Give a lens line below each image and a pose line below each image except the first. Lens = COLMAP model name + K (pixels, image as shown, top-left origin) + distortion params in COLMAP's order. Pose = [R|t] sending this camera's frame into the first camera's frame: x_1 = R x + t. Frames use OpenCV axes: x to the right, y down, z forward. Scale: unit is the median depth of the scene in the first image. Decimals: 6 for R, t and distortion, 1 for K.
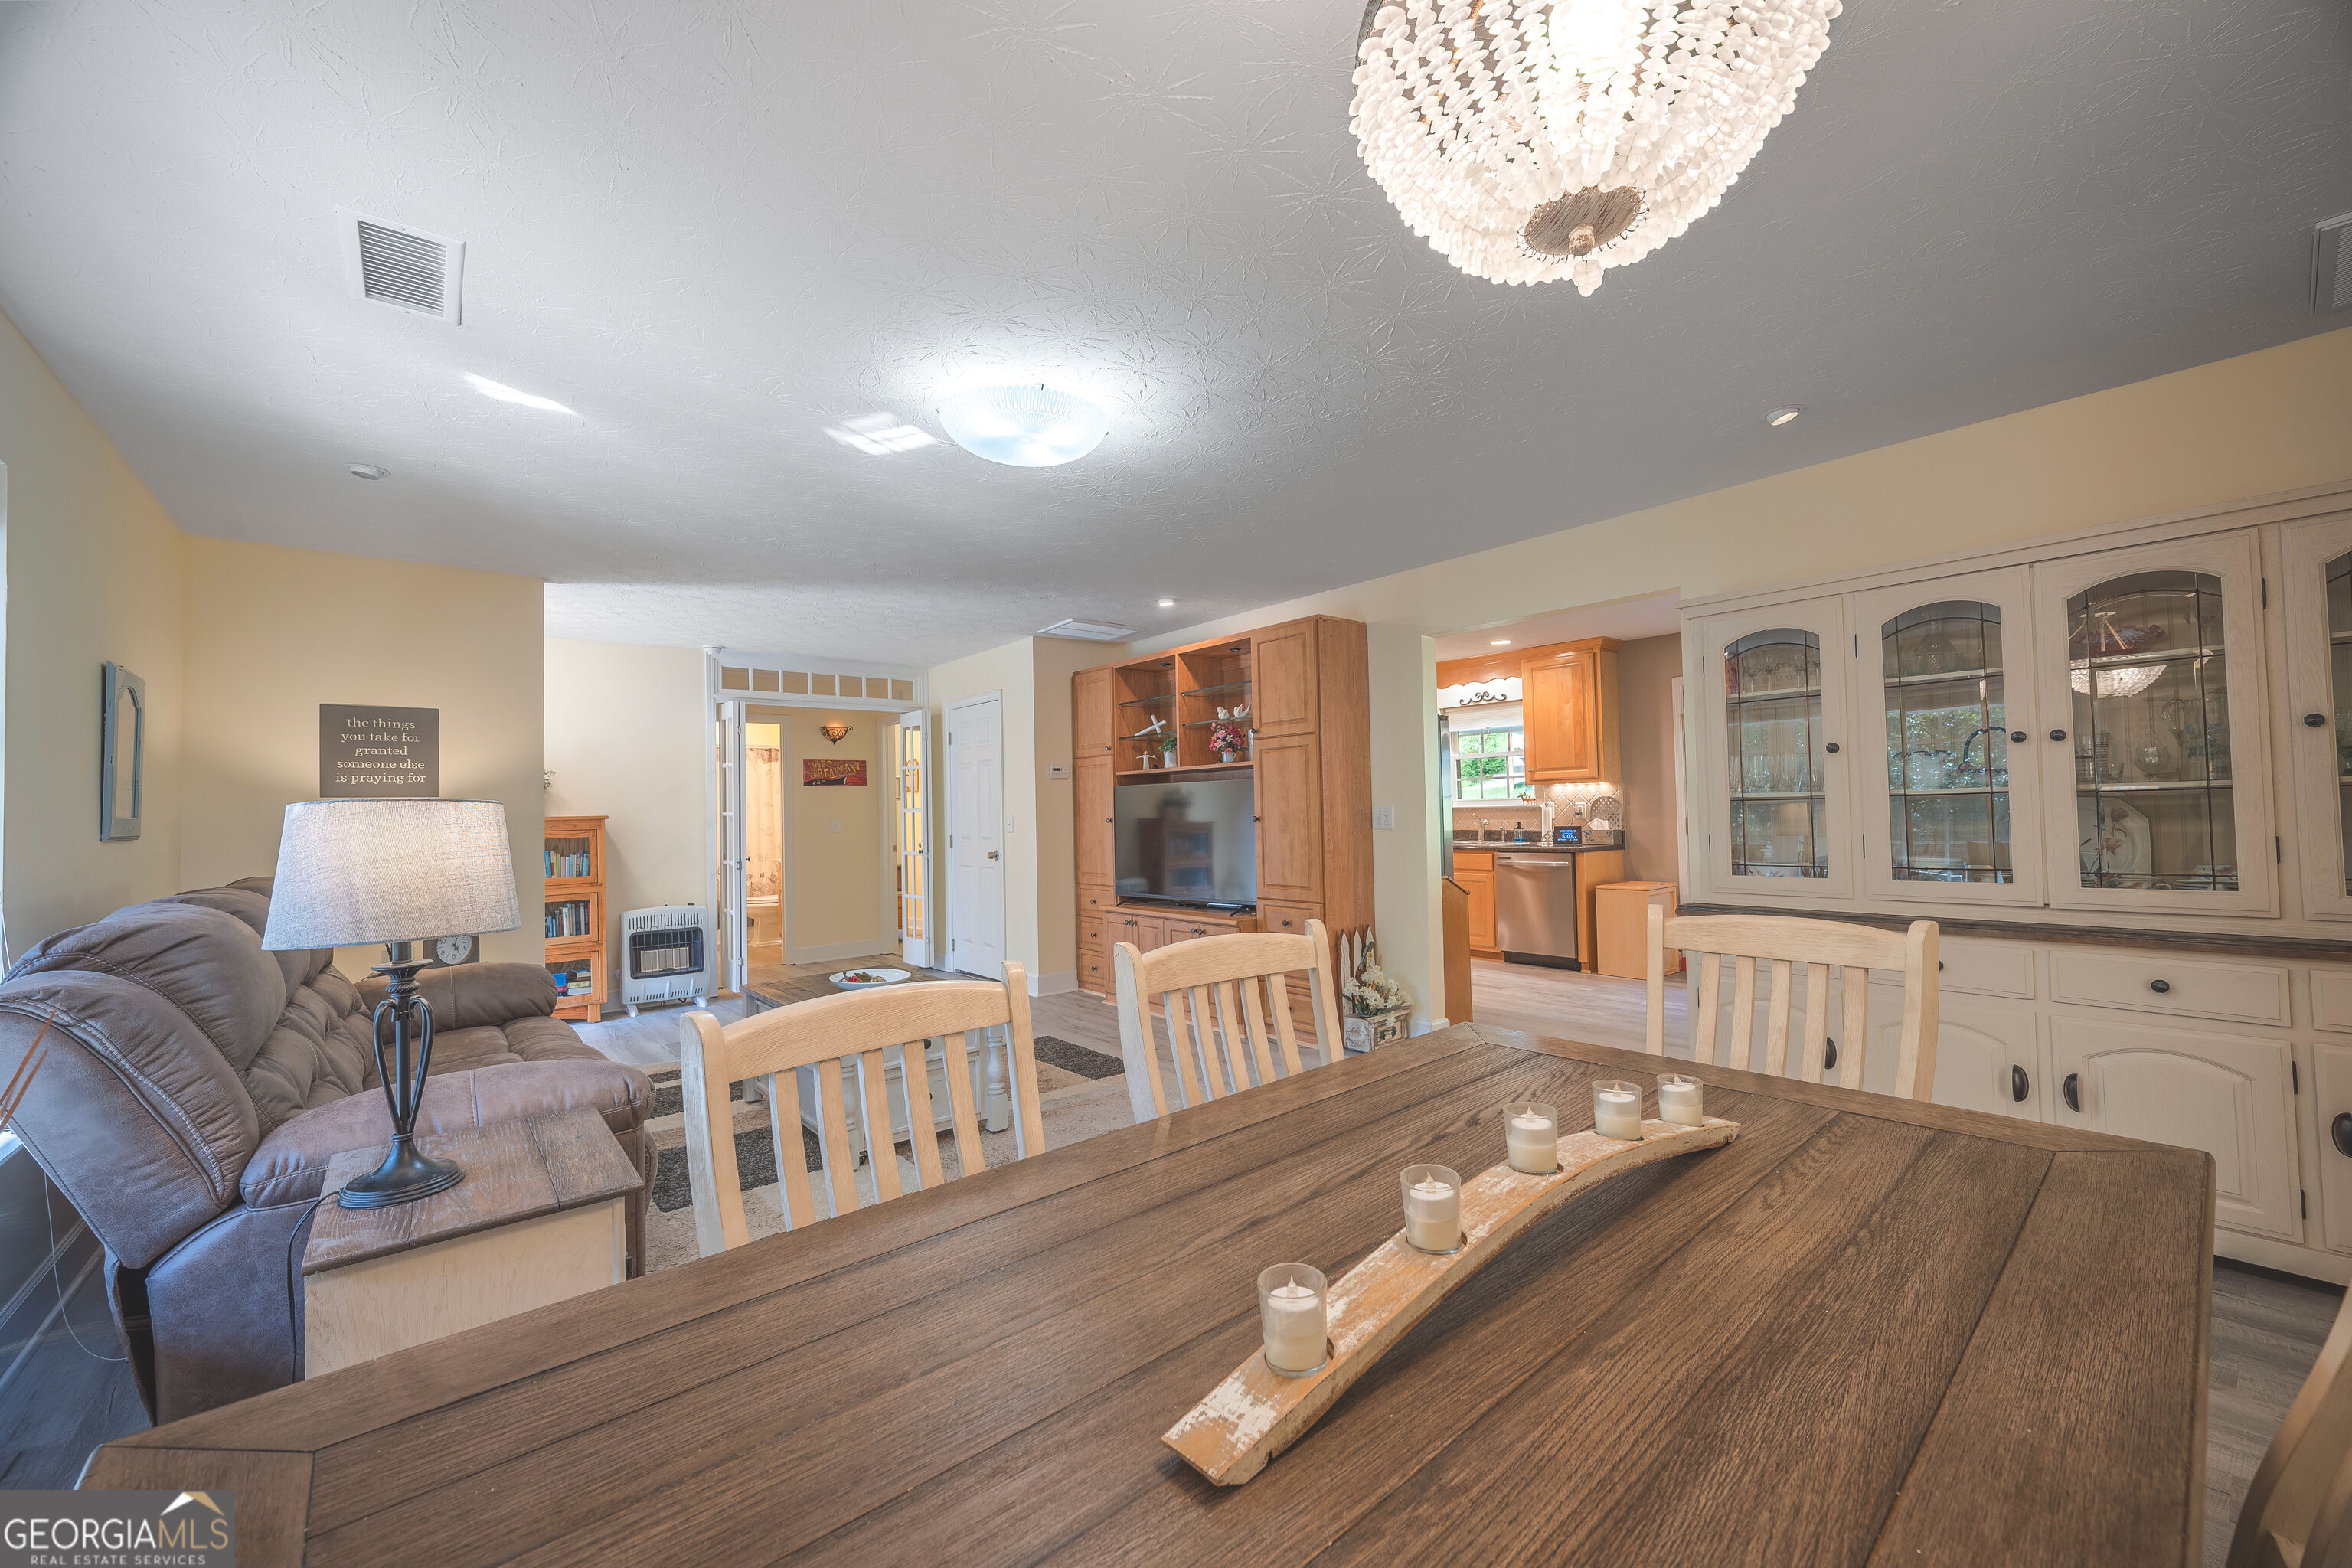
lens RADIAL K [[922.8, 0, 1182.9], [0, 922.8, 788.1], [0, 0, 1]] dist [0.000206, 0.000113]
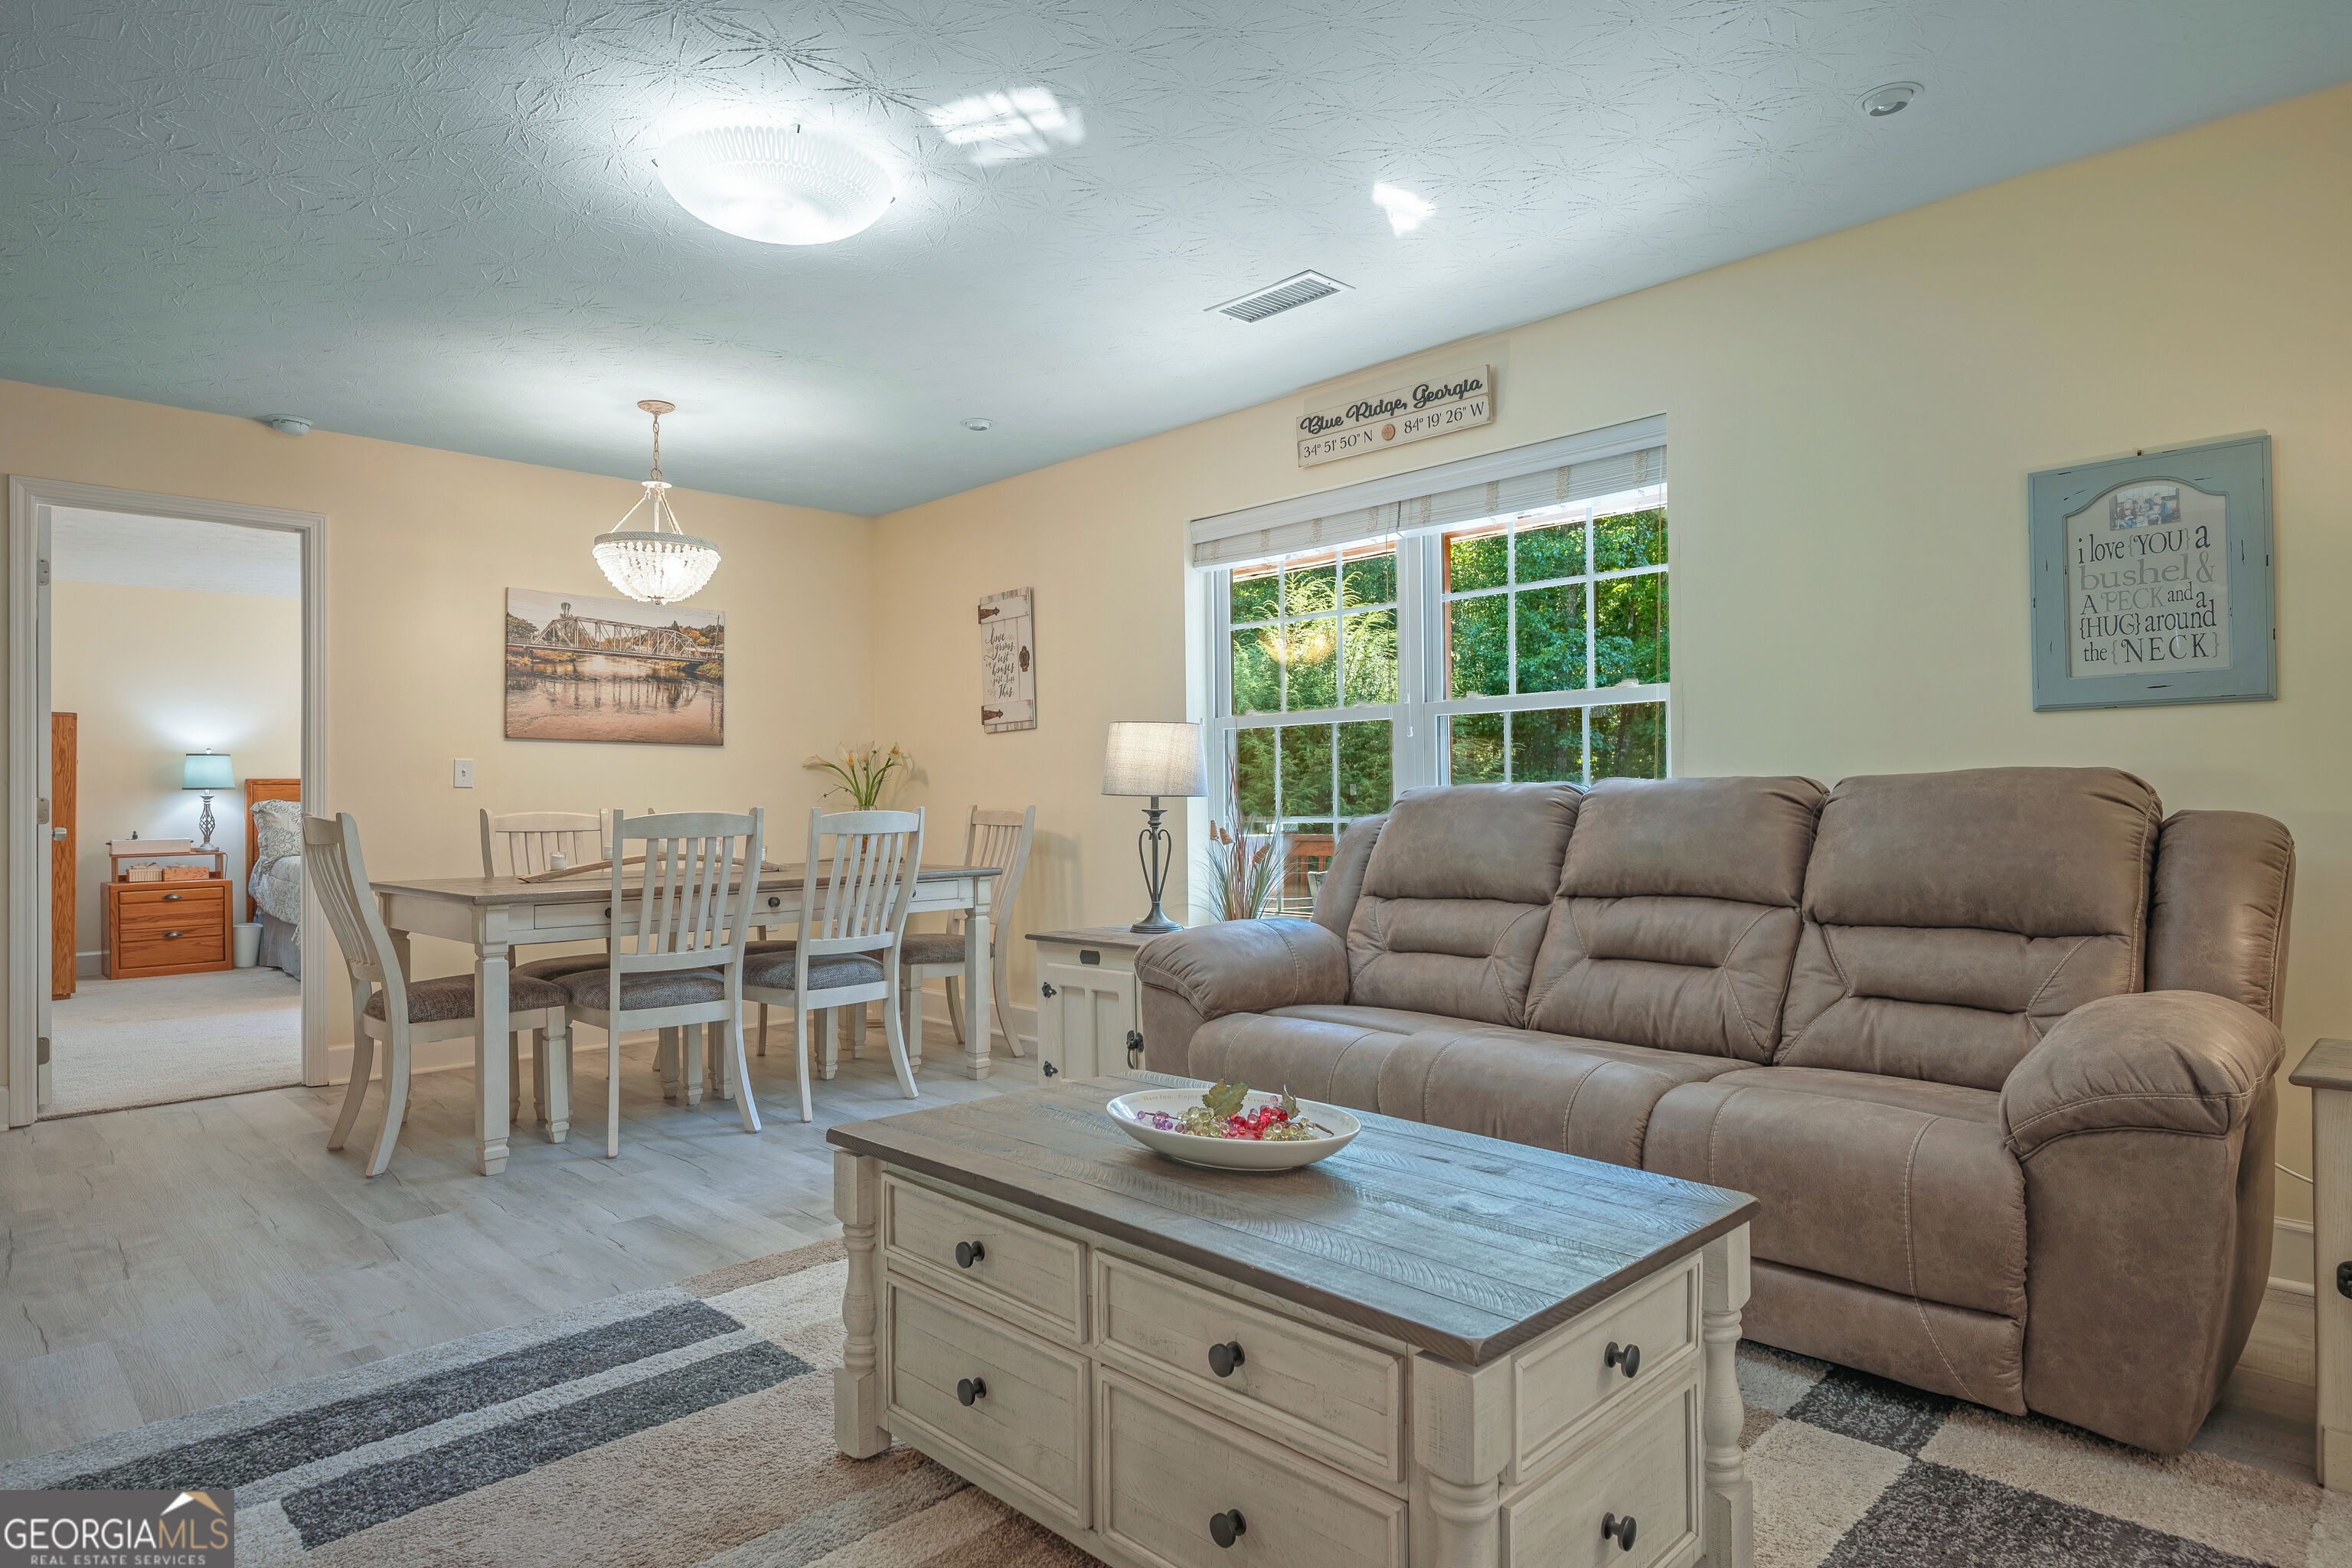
lens RADIAL K [[1313.2, 0, 1154.8], [0, 1313.2, 787.8], [0, 0, 1]] dist [0.000158, -0.001094]
pose [[-0.997693, 0.033185, -0.059222, -0.236996], [0.035036, 0.998921, -0.030499, 0.079709], [0.058146, -0.032504, -0.997779, 1.268011]]
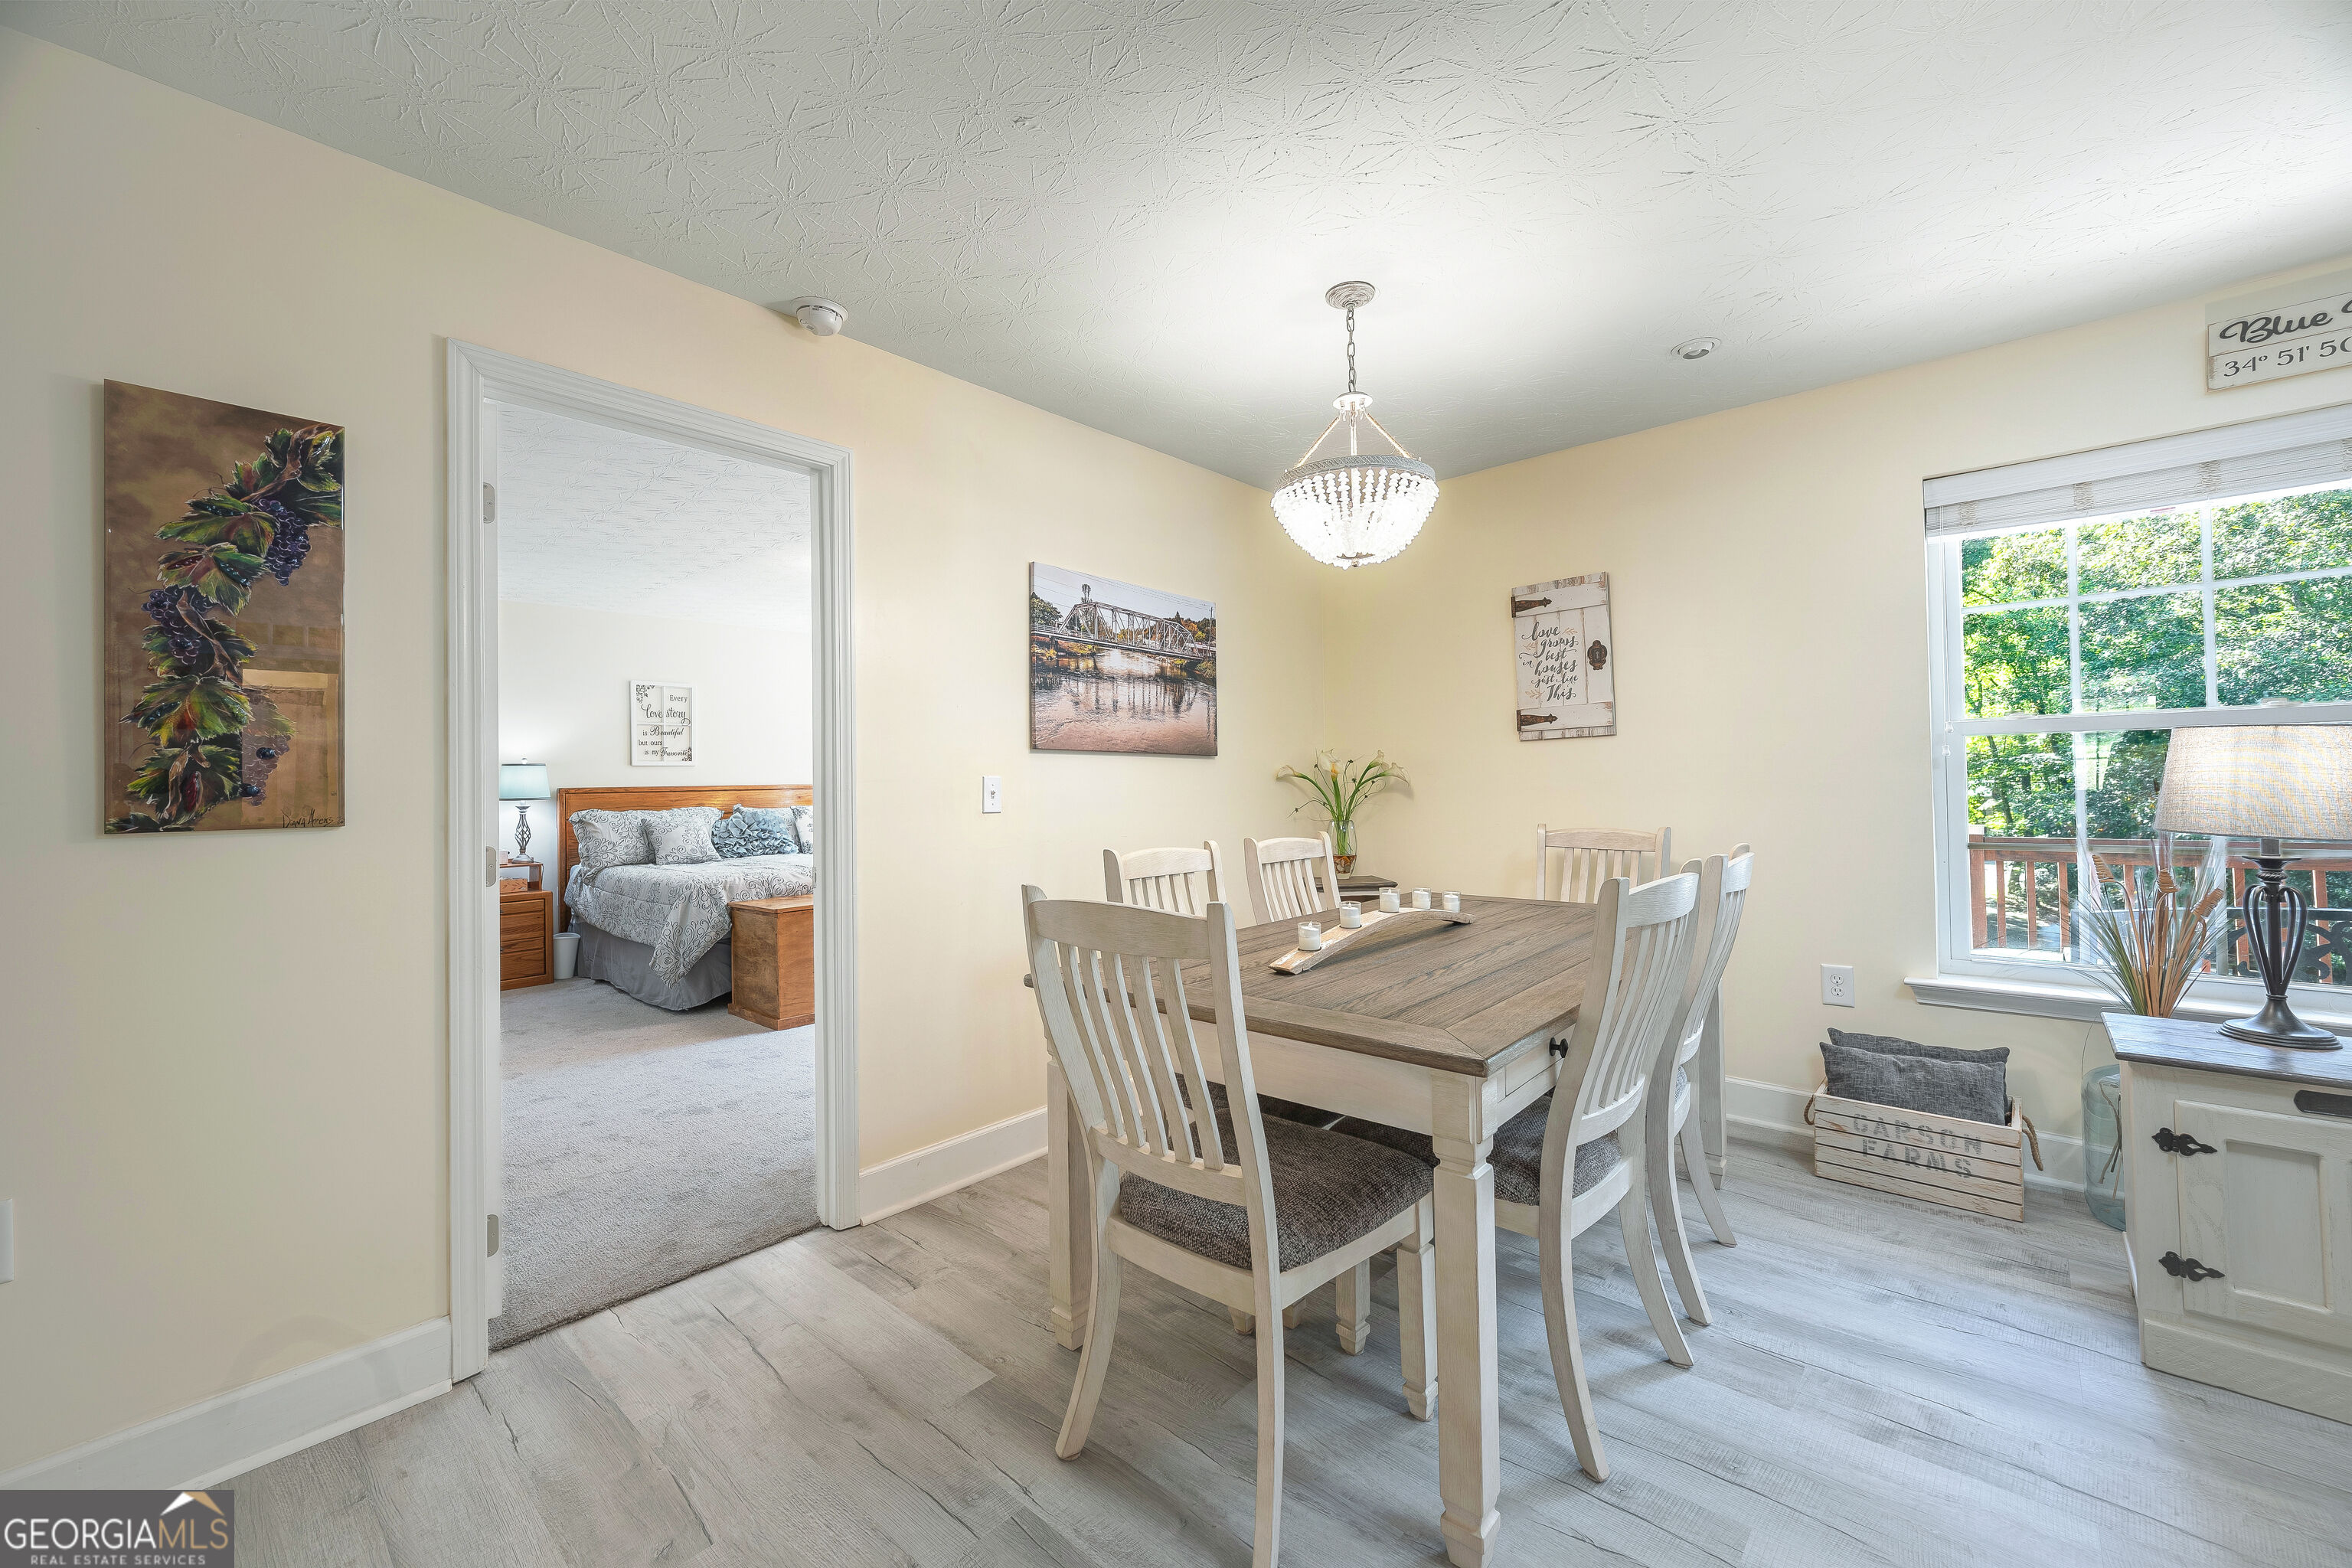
lens RADIAL K [[934.8, 0, 1174.3], [0, 934.8, 770.2], [0, 0, 1]] dist [-0.000802, -0.000265]
pose [[-0.991638, 0.038523, -0.123164, 0.267316], [0.043166, 0.998446, -0.035258, 0.020246], [0.121614, -0.040280, -0.991760, 0.724604]]
